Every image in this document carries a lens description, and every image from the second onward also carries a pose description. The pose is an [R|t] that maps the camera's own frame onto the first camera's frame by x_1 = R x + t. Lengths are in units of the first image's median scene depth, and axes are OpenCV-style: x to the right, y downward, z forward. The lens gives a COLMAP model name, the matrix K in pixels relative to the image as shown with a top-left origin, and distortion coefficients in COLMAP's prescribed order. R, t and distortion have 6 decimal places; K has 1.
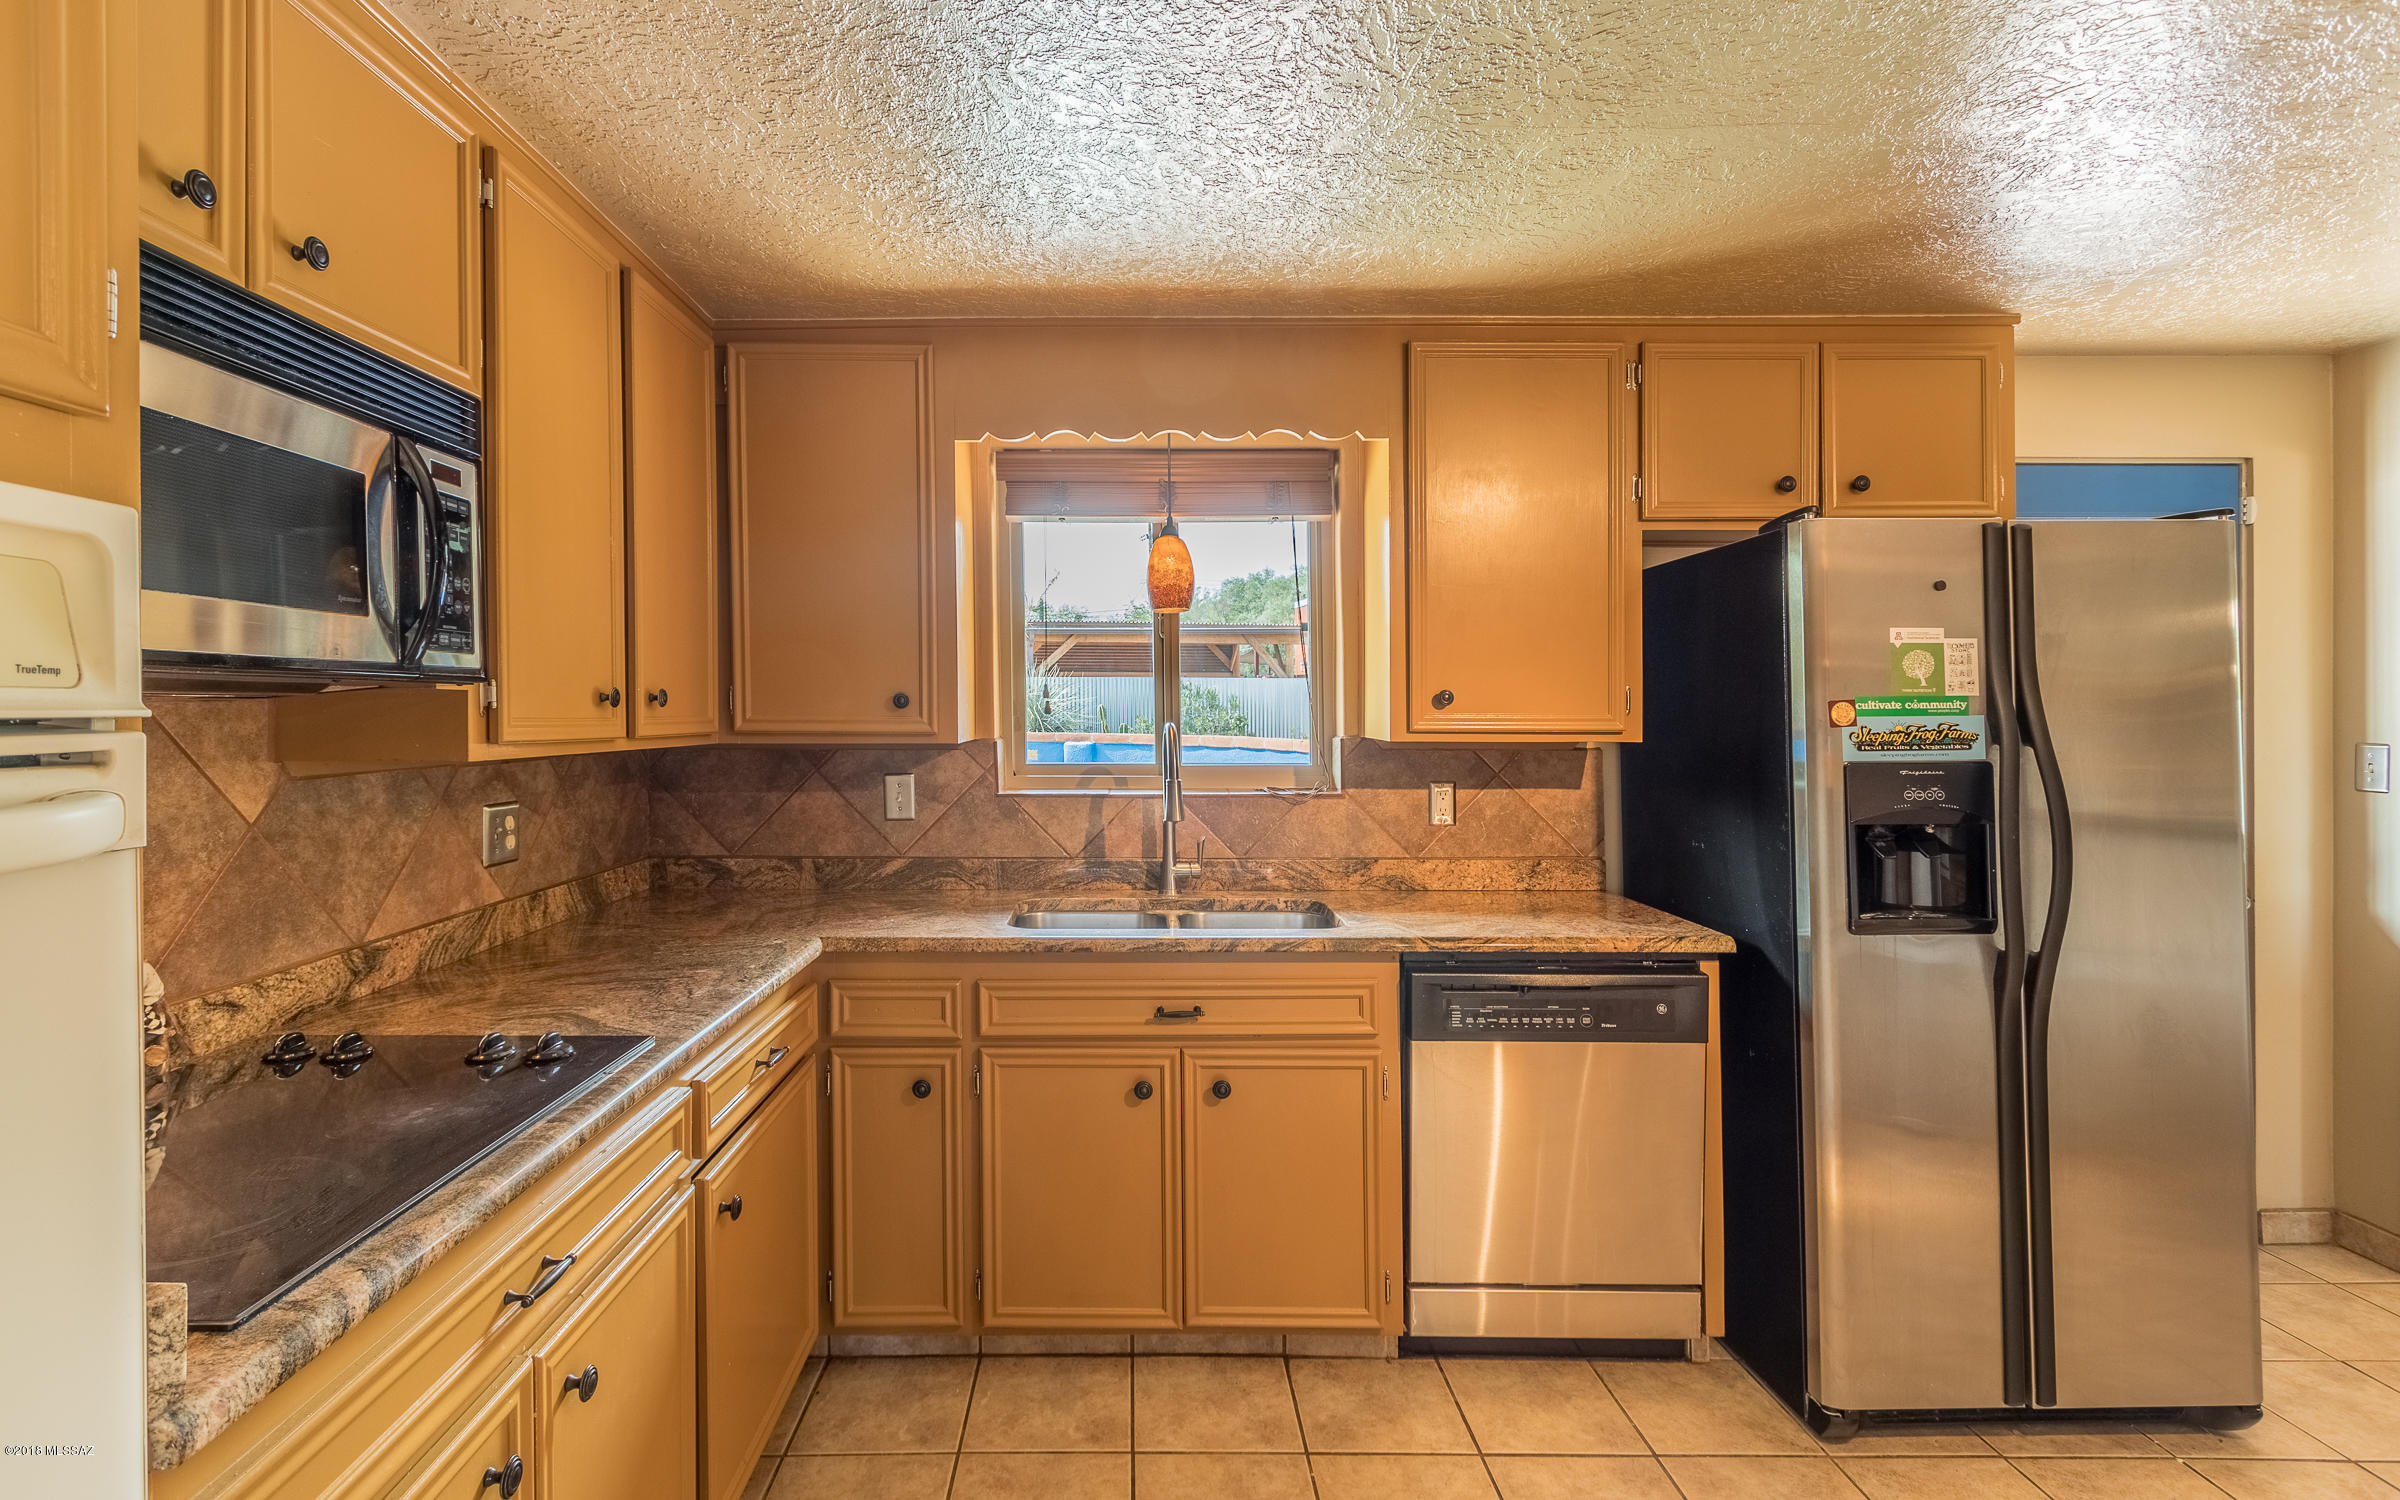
lens RADIAL K [[1135.0, 0, 1153.5], [0, 1135.0, 700.6], [0, 0, 1]] dist [0.001653, 0.000077]
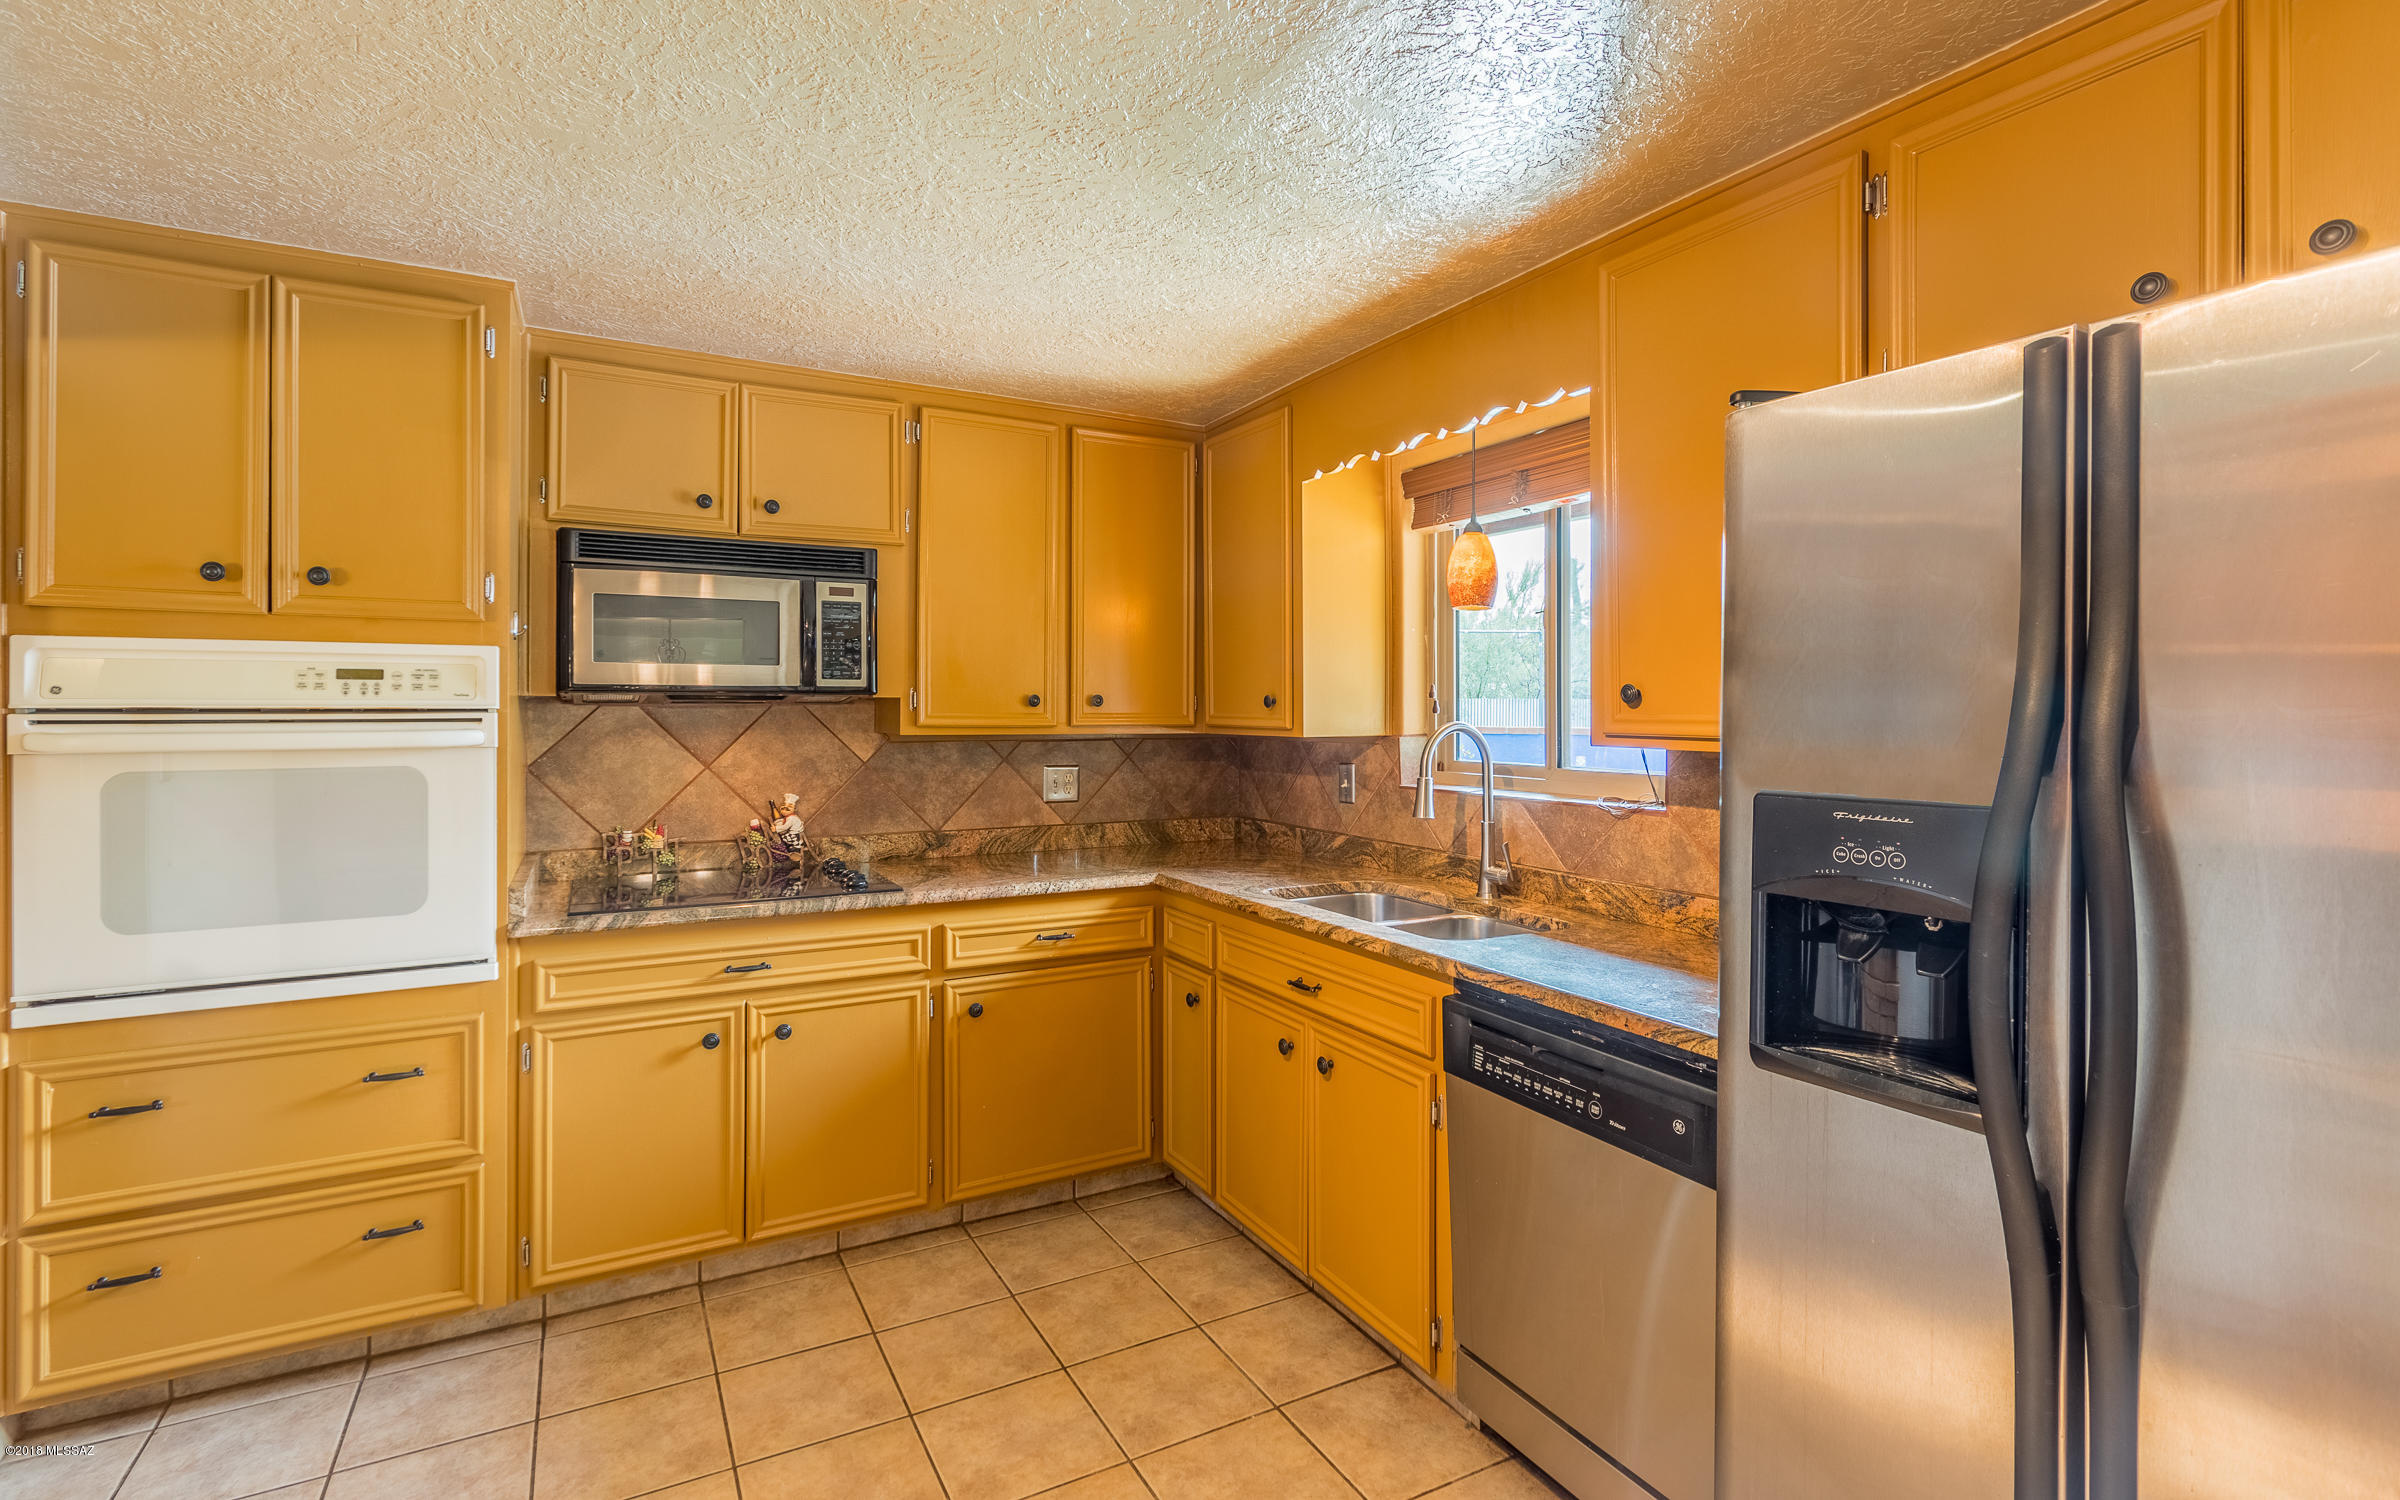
lens RADIAL K [[1105.7, 0, 1158.2], [0, 1105.7, 704.7], [0, 0, 1]] dist [0.002339, -0.000354]
pose [[0.456822, -0.003517, -0.889551, 0.915493], [0.004817, 0.999987, -0.001480, 0.005528], [0.889545, -0.003609, 0.456833, 0.391387]]
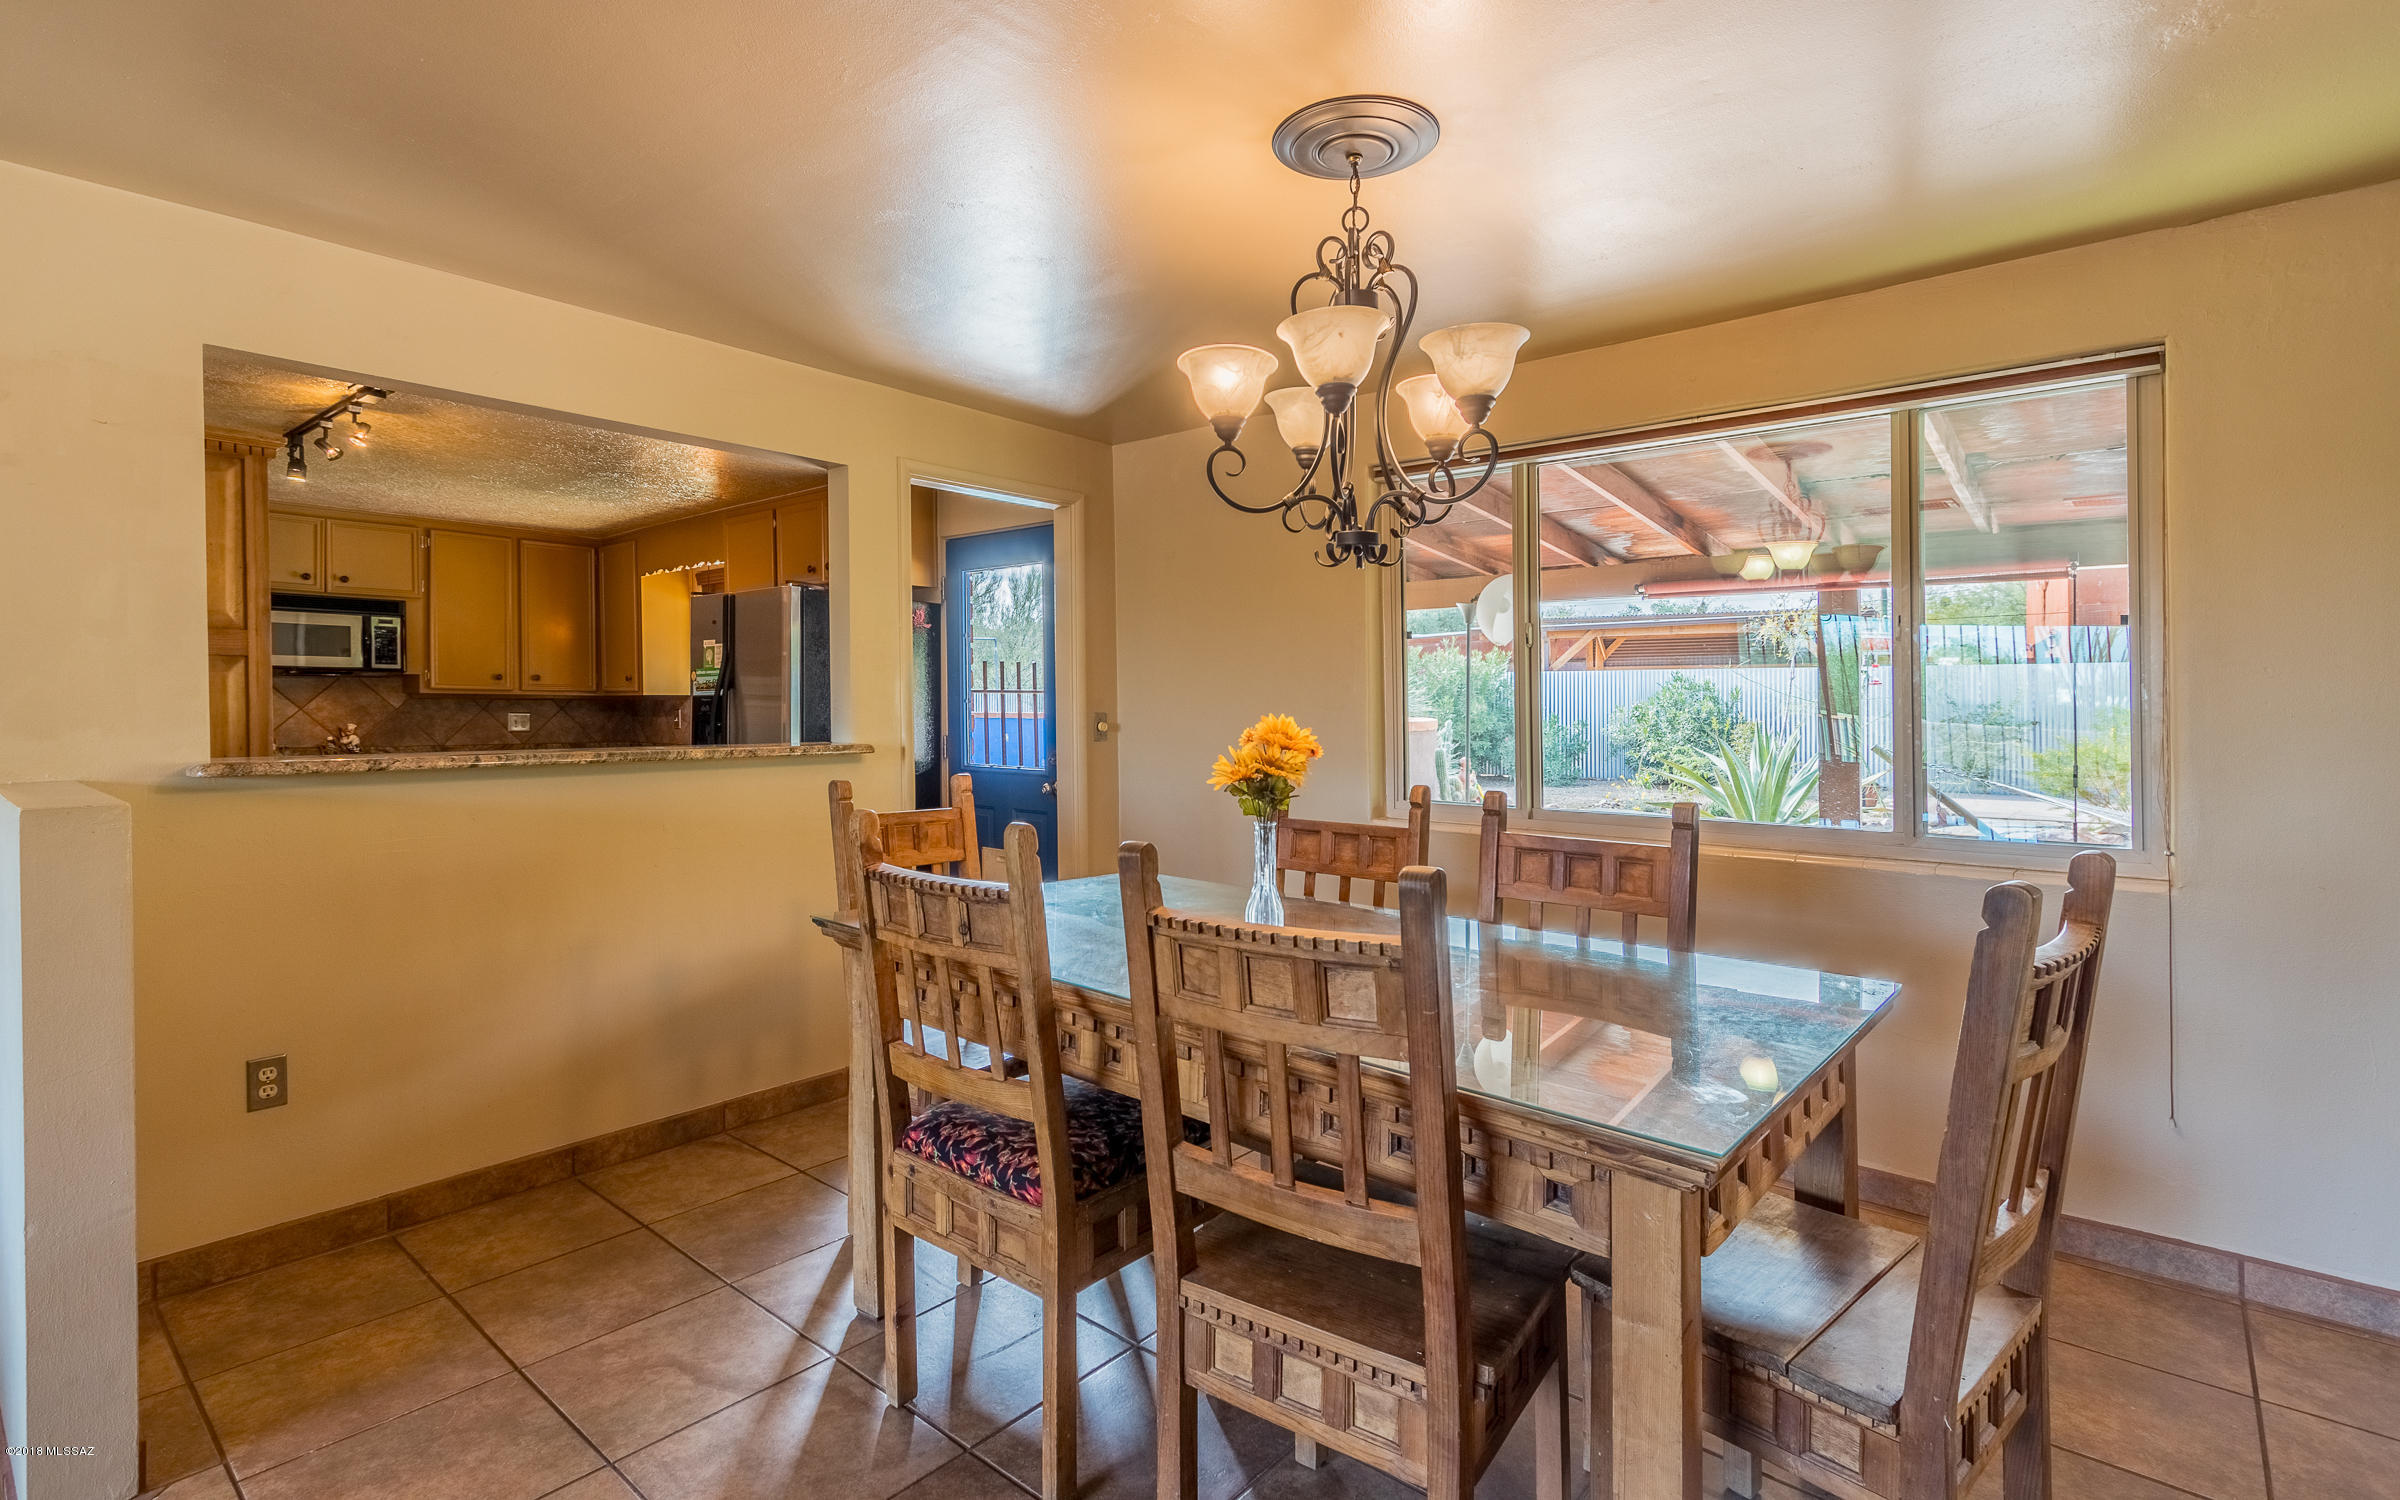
lens RADIAL K [[1151.8, 0, 1202.8], [0, 1151.8, 717.2], [0, 0, 1]] dist [0.004262, 0.000345]
pose [[0.758332, 0.008469, -0.651814, 2.875563], [0.001474, 0.999891, 0.014705, 0.060044], [0.651867, -0.012112, 0.758236, -0.167818]]
